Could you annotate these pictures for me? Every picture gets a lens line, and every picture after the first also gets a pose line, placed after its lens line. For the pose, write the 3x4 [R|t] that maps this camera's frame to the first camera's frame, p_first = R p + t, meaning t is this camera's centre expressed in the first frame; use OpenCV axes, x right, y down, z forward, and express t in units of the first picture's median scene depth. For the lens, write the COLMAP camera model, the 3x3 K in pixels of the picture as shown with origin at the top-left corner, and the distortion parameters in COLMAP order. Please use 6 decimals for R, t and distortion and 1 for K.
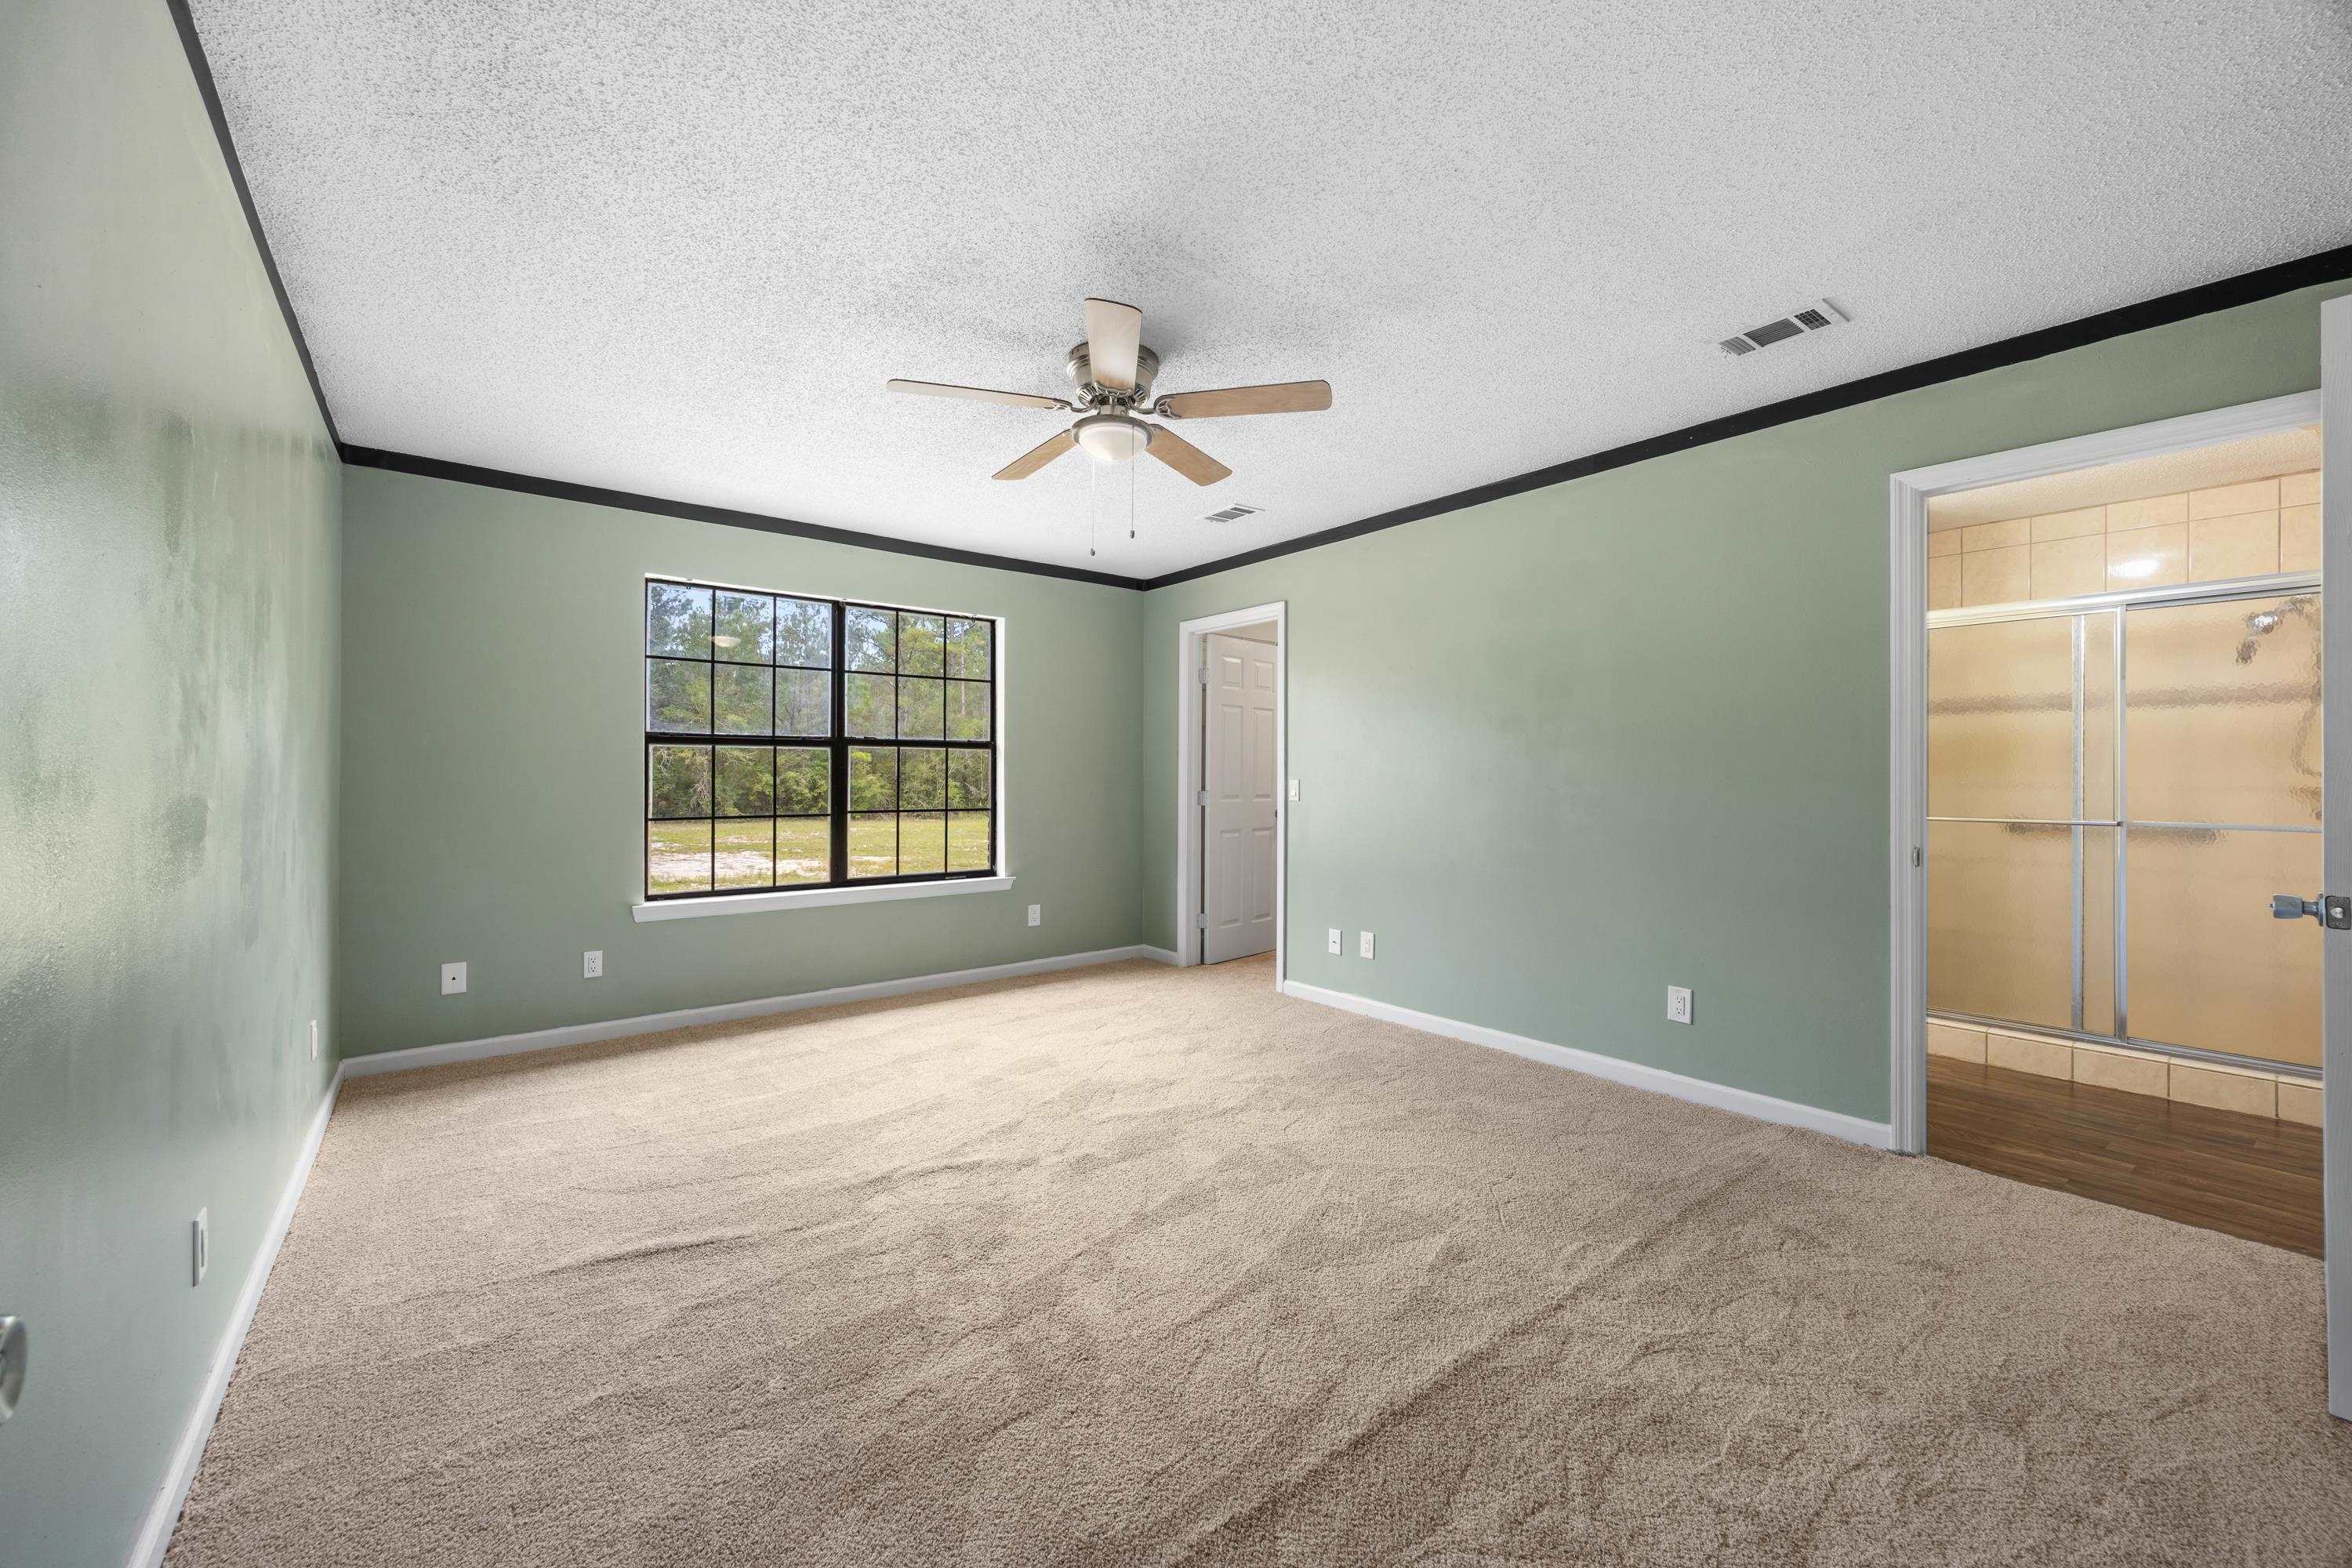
lens RADIAL K [[913.4, 0, 1194.6], [0, 913.4, 774.9], [0, 0, 1]] dist [-0.001739, 0.000628]
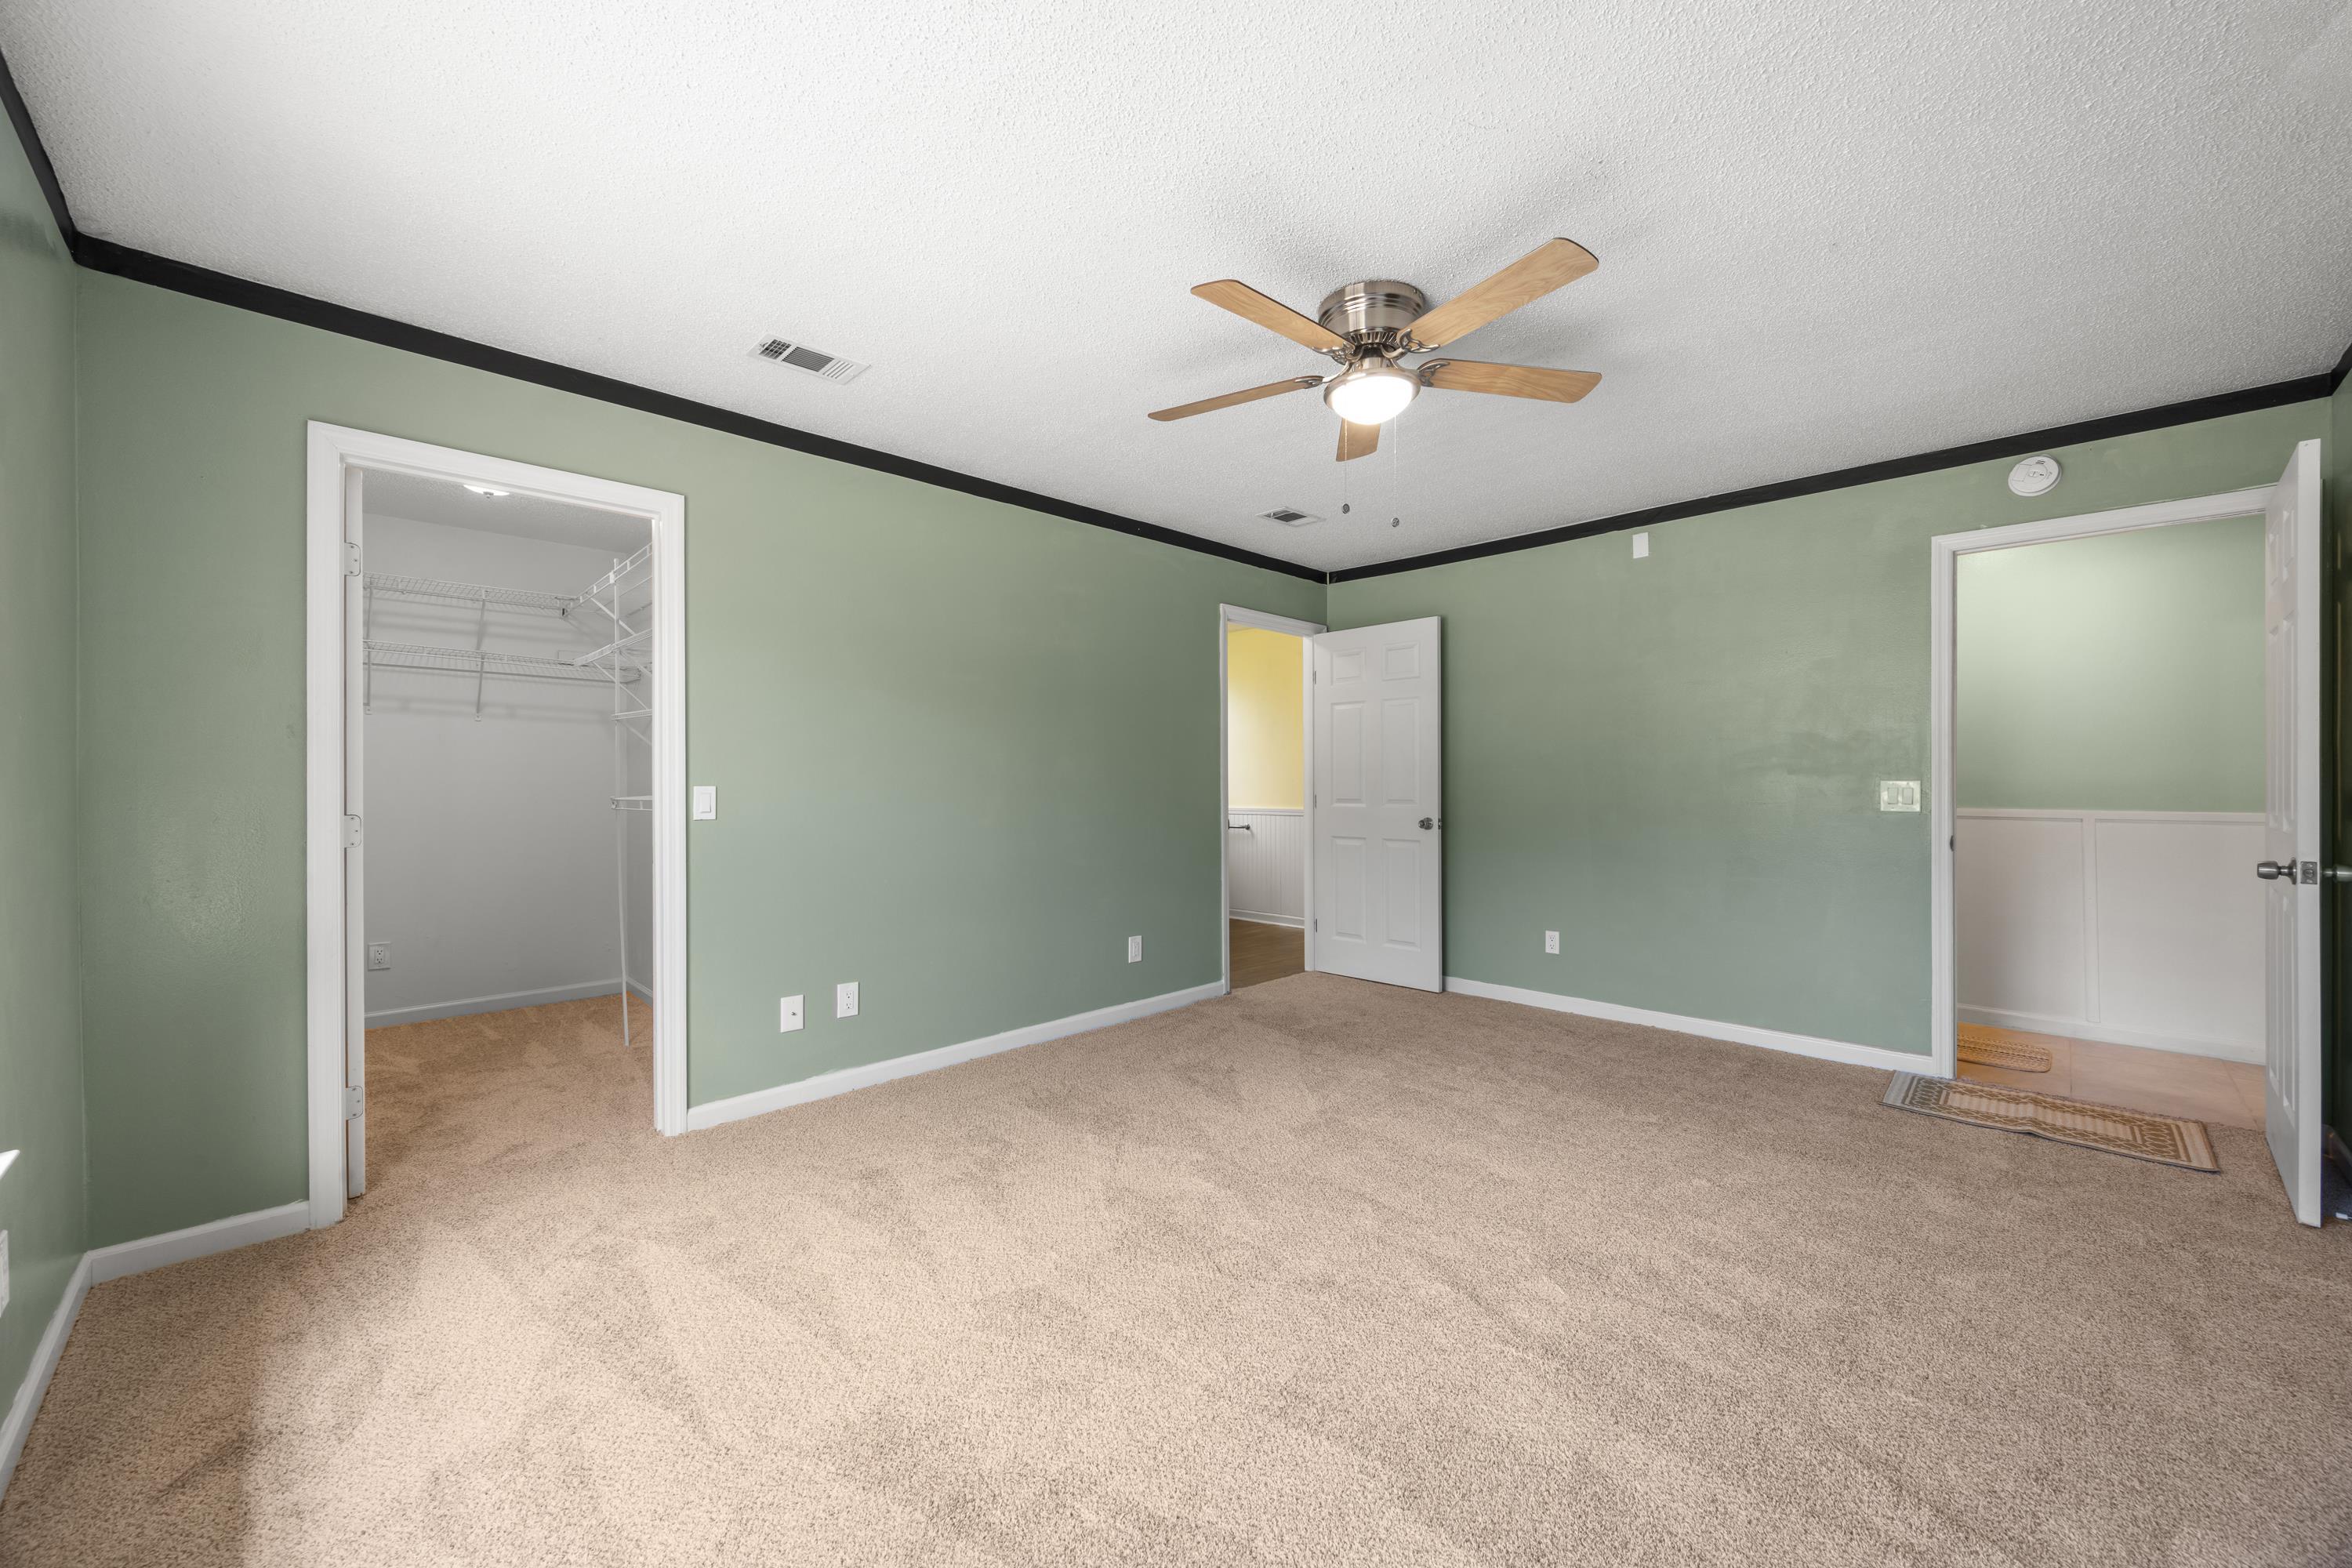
lens RADIAL K [[913.4, 0, 1155.5], [0, 913.4, 782.9], [0, 0, 1]] dist [-0.001739, 0.000628]
pose [[-0.094065, -0.005969, 0.995548, -0.792542], [0.001772, 0.999979, 0.006163, -0.001461], [-0.995565, 0.002344, -0.094052, 1.071599]]
